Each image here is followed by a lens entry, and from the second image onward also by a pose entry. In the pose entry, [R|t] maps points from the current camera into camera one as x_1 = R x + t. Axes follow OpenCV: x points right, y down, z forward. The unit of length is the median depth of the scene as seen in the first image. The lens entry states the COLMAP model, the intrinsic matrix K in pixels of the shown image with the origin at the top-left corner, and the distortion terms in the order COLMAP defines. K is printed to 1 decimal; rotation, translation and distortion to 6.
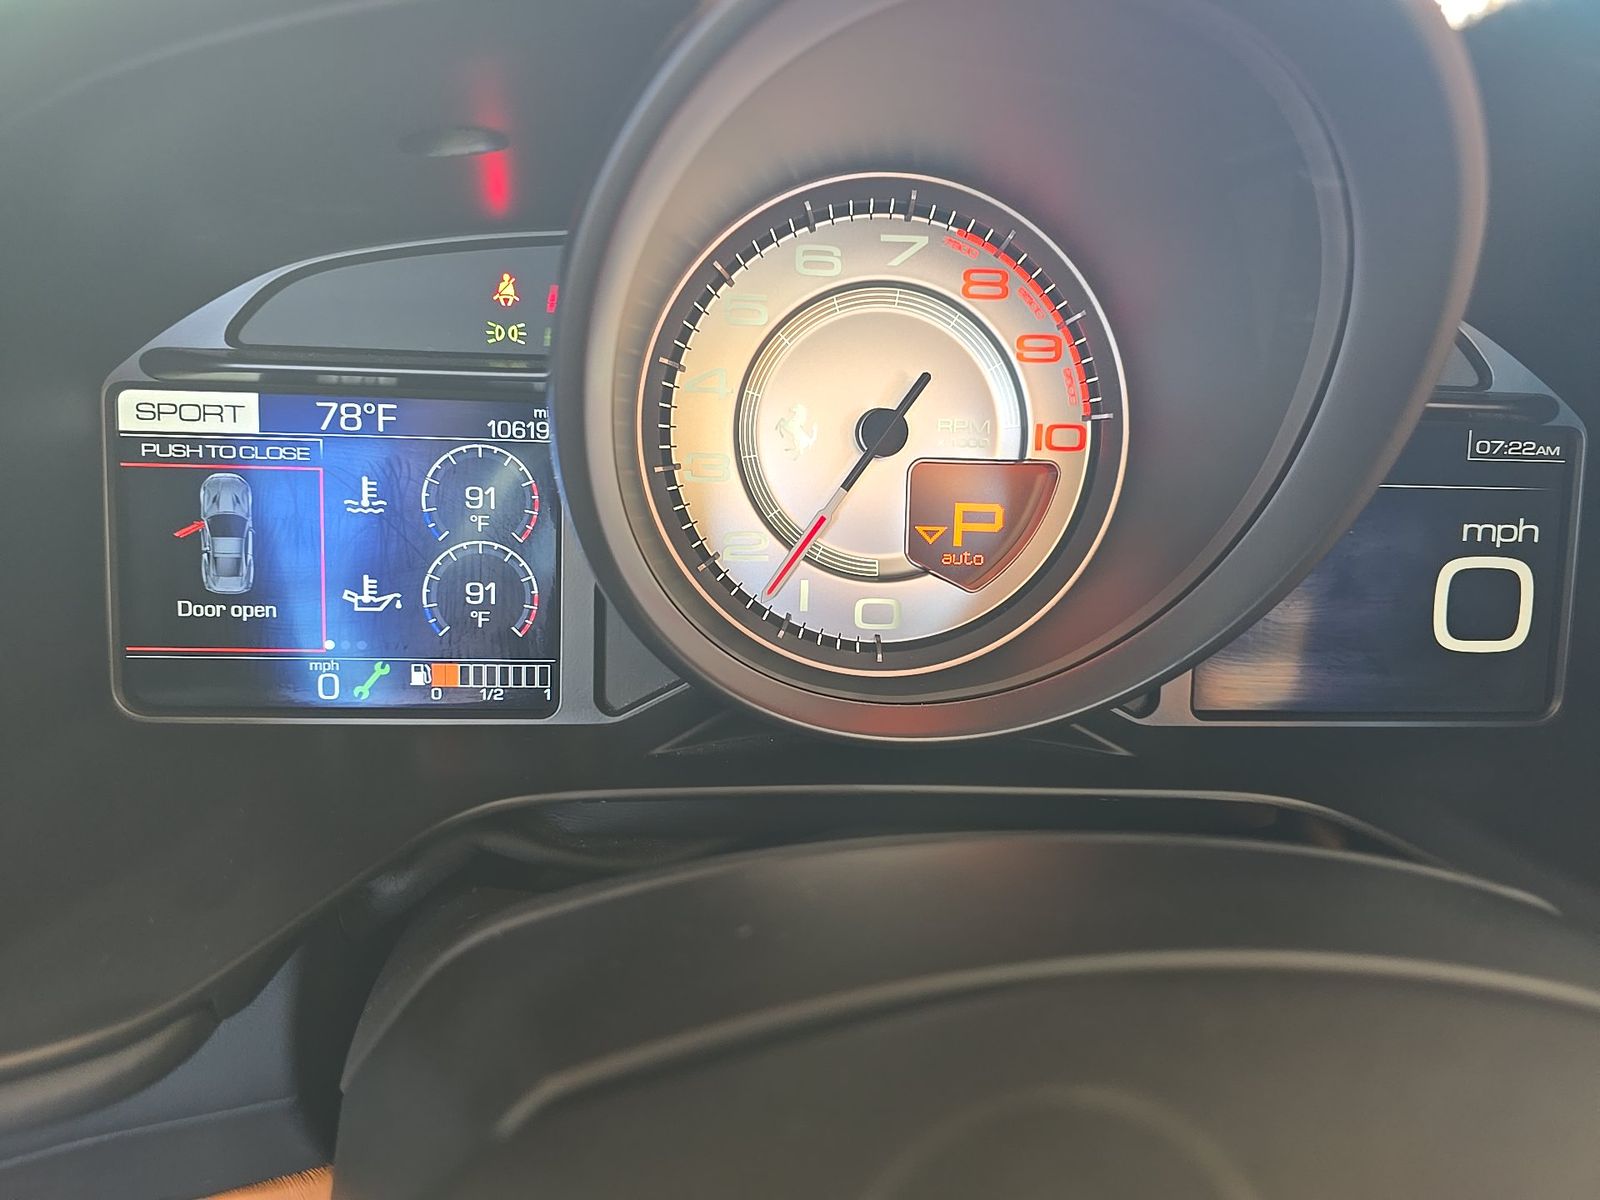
lens RADIAL K [[1067.1, 0, 797.4], [0, 1067.1, 604.4], [0, 0, 1]] dist [-0.001838, -0.000937]
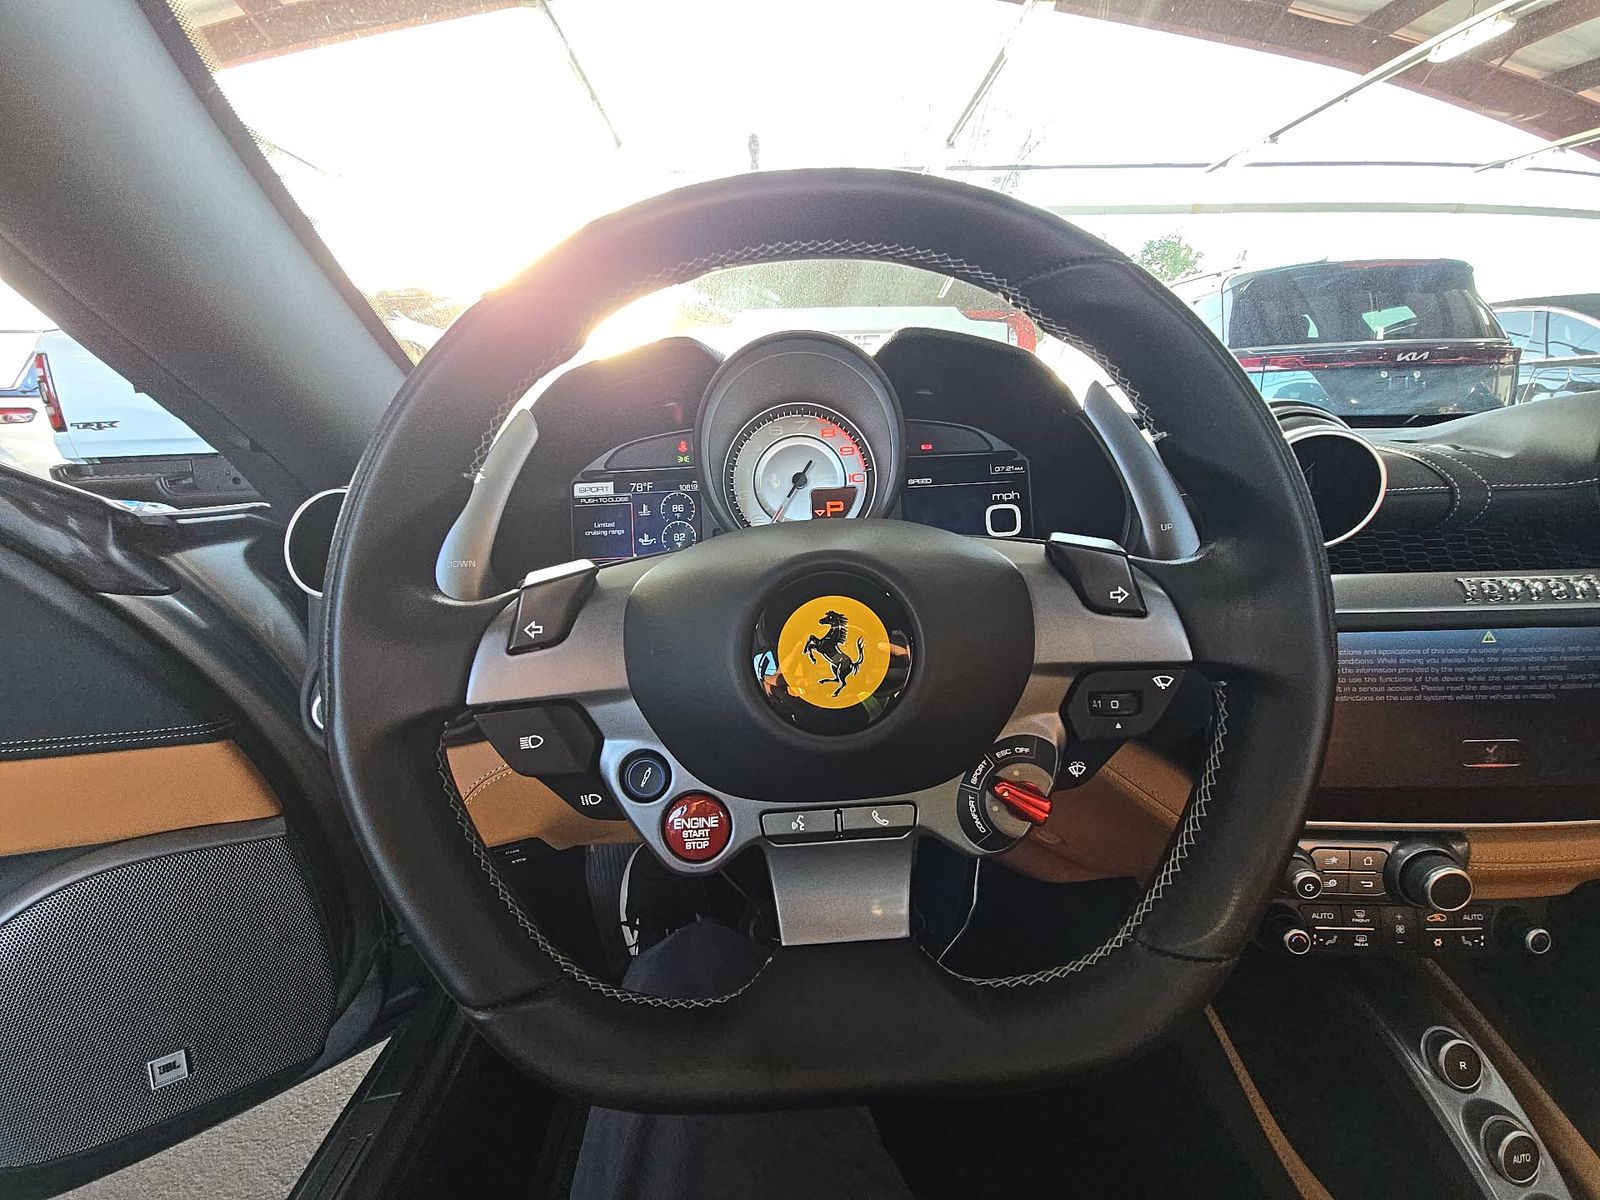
lens RADIAL K [[642.6, 0, 808.0], [0, 642.6, 590.5], [0, 0, 1]] dist [0.014425, -0.001805]
pose [[0.993756, -0.073167, -0.084239, 0.245000], [0.063937, 0.992148, -0.107488, 0.377996], [0.091442, 0.101431, 0.990631, -0.883691]]
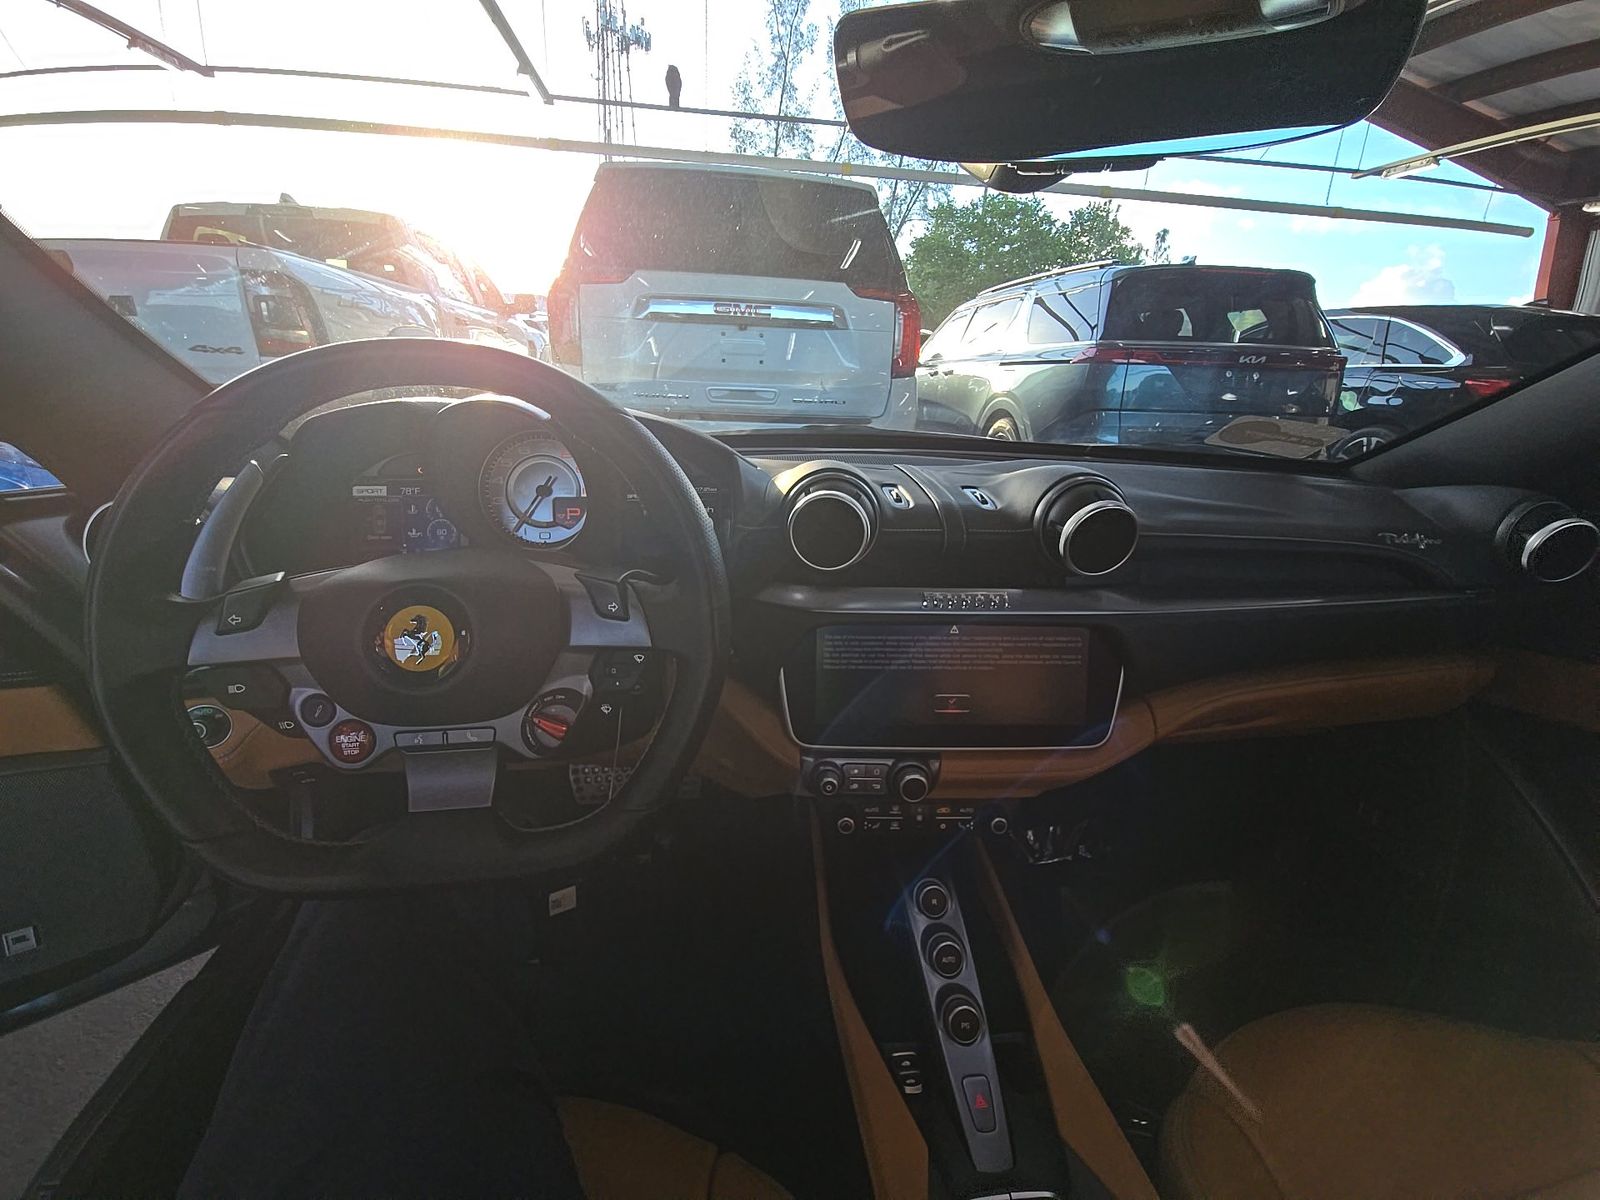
lens RADIAL K [[642.6, 0, 801.0], [0, 642.6, 598.7], [0, 0, 1]] dist [0.014425, -0.001805]
pose [[0.999260, -0.038139, 0.004920, 1.046817], [0.038235, 0.999047, -0.021071, 0.343952], [-0.004112, 0.021243, 0.999766, -1.476751]]
